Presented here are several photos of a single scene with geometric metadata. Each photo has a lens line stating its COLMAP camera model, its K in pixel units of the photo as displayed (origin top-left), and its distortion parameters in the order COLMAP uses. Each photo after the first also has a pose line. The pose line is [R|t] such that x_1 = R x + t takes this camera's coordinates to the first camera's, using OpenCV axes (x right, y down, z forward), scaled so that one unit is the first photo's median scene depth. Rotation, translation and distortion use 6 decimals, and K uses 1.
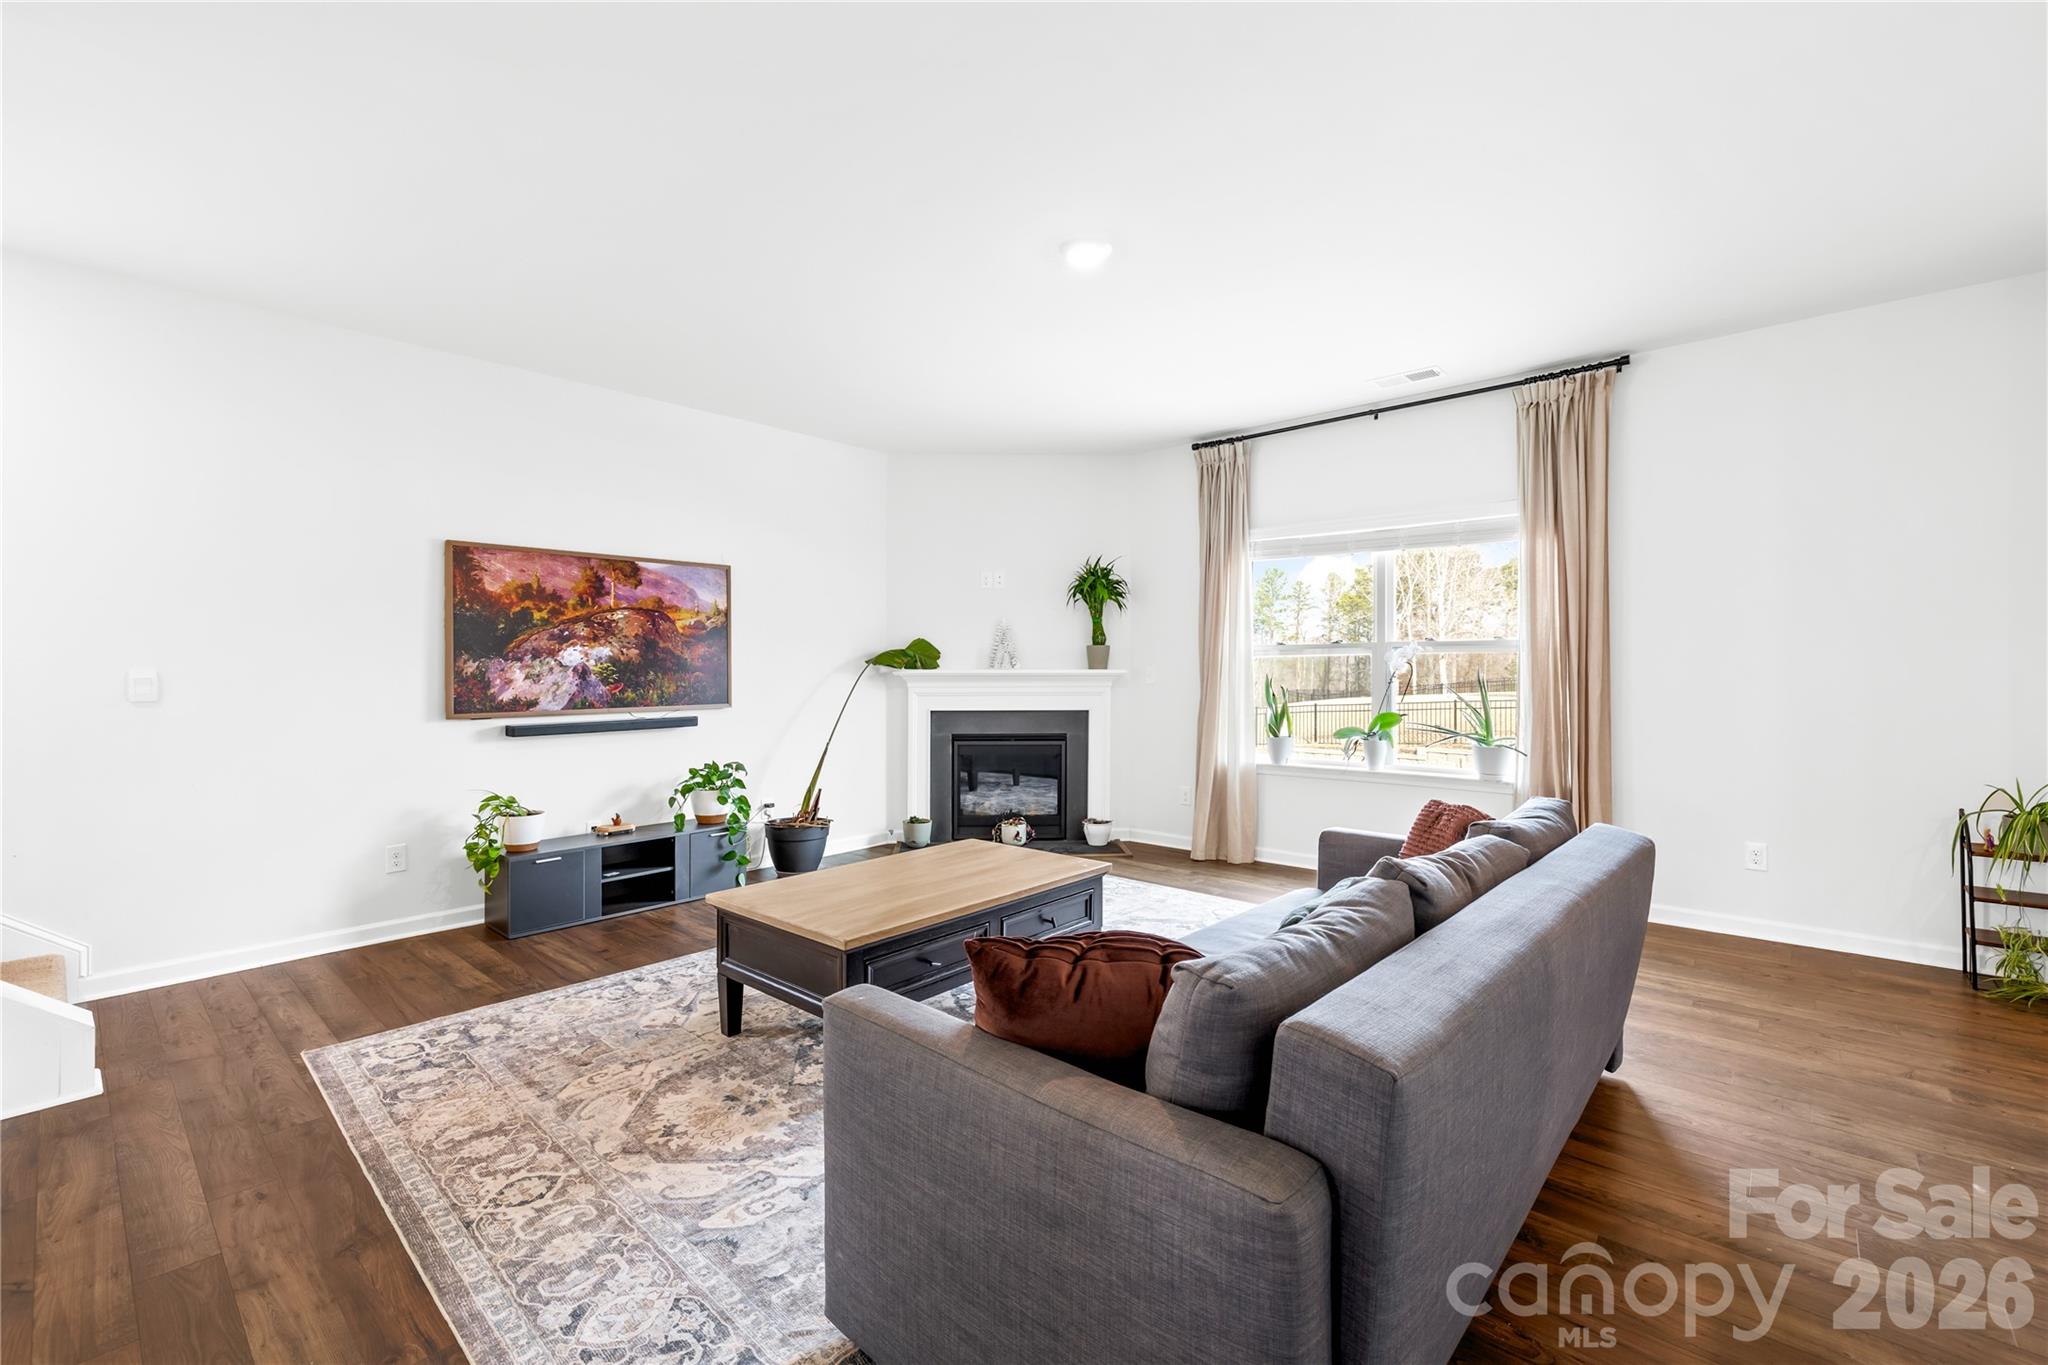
lens RADIAL K [[880.4, 0, 1013.8], [0, 880.4, 669.8], [0, 0, 1]] dist [0.002854, 0.000074]
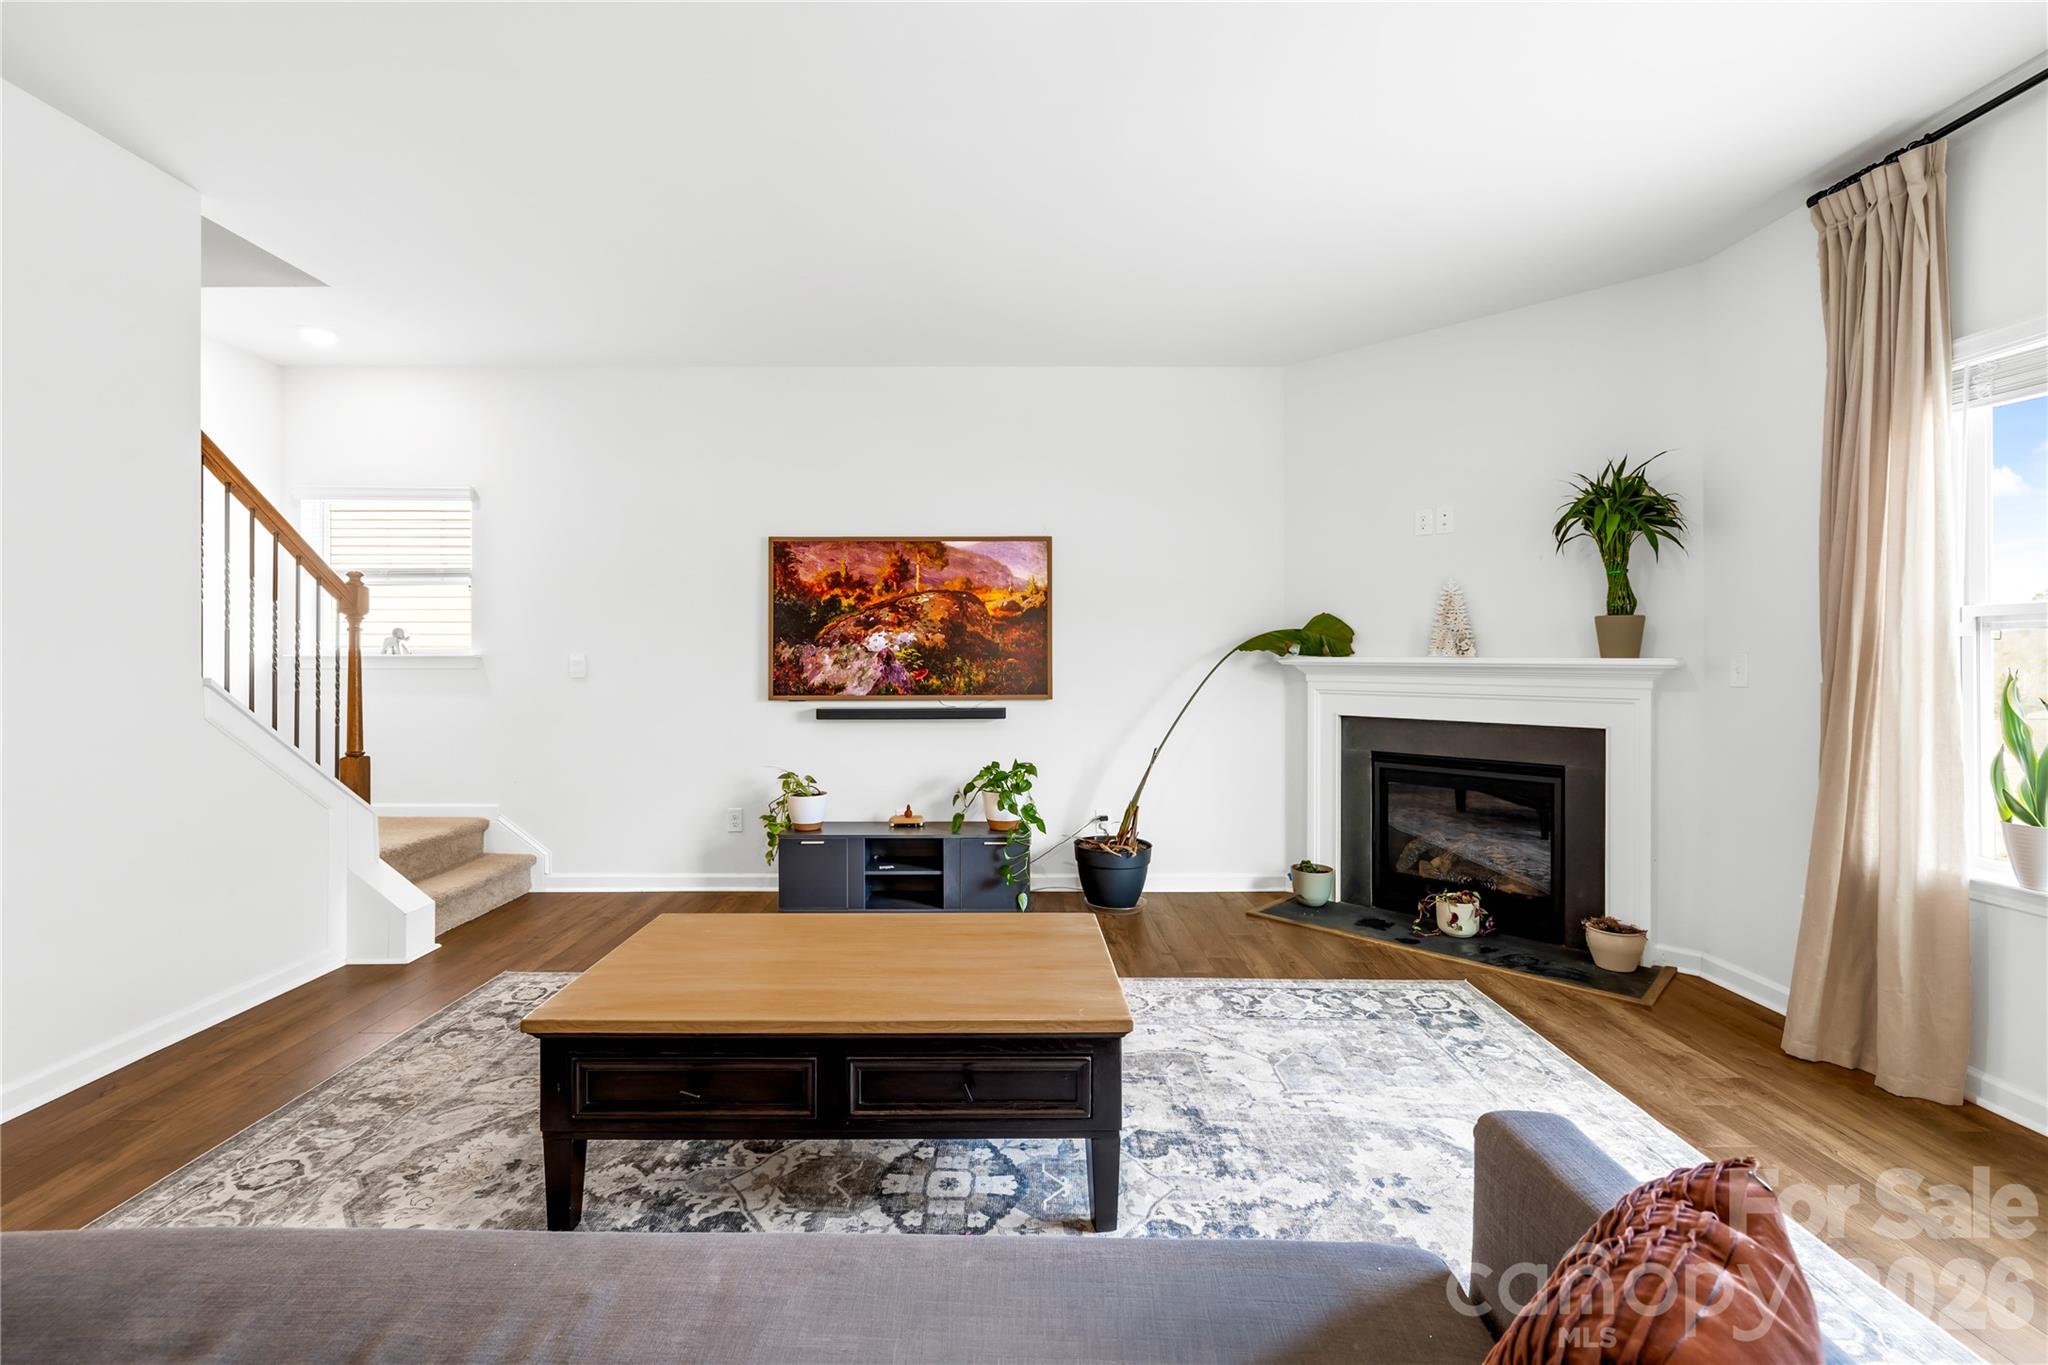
lens RADIAL K [[890.5, 0, 998.7], [0, 890.5, 656.1], [0, 0, 1]] dist [-0.003147, -0.001113]
pose [[0.667752, 0.004160, -0.744372, 0.325878], [-0.003547, 0.999991, 0.002406, -0.002215], [0.744376, 0.001033, 0.667760, 0.409887]]
